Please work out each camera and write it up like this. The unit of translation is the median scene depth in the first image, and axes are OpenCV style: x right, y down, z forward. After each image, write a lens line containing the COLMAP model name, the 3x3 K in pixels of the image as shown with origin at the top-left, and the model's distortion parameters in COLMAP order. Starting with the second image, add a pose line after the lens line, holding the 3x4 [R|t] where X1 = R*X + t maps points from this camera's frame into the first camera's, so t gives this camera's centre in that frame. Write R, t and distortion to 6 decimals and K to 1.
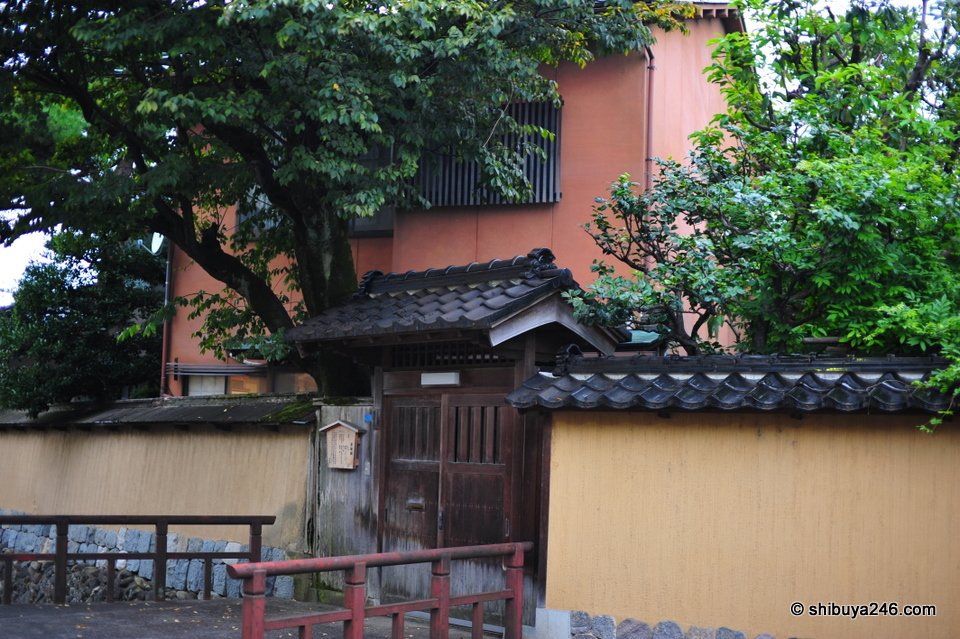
lens RADIAL K [[1216.1, 0, 480.0], [0, 1216.1, 319.5], [0, 0, 1]] dist [-0.128779, 0.000583]
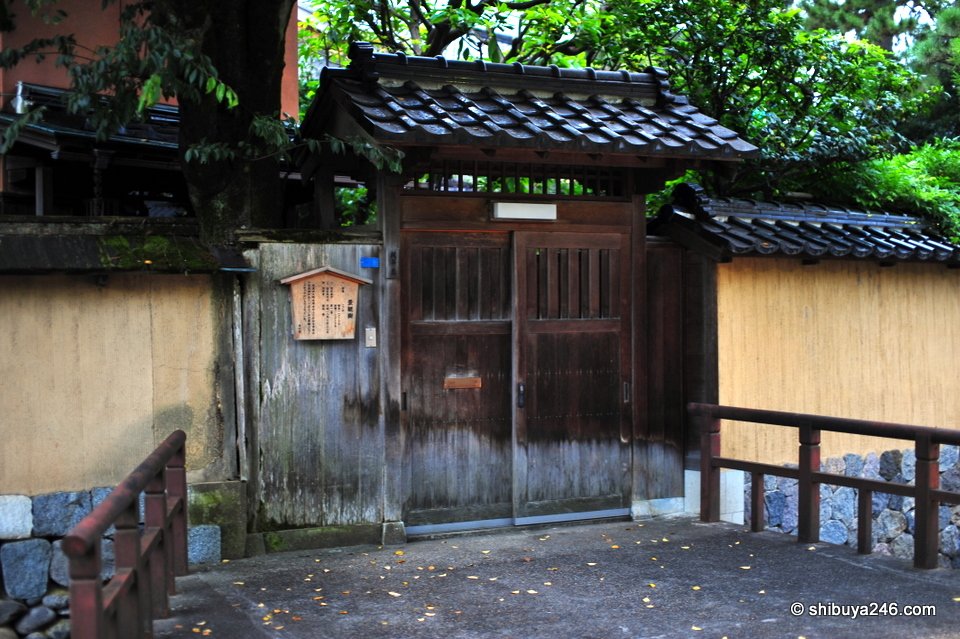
lens RADIAL K [[1216.1, 0, 480.0], [0, 1216.1, 319.5], [0, 0, 1]] dist [-0.128779, 0.000583]
pose [[0.338383, -0.049263, 0.939718, -0.735925], [-0.083440, 0.993124, 0.082108, 0.054415], [-0.937302, -0.106194, 0.331946, 0.745066]]
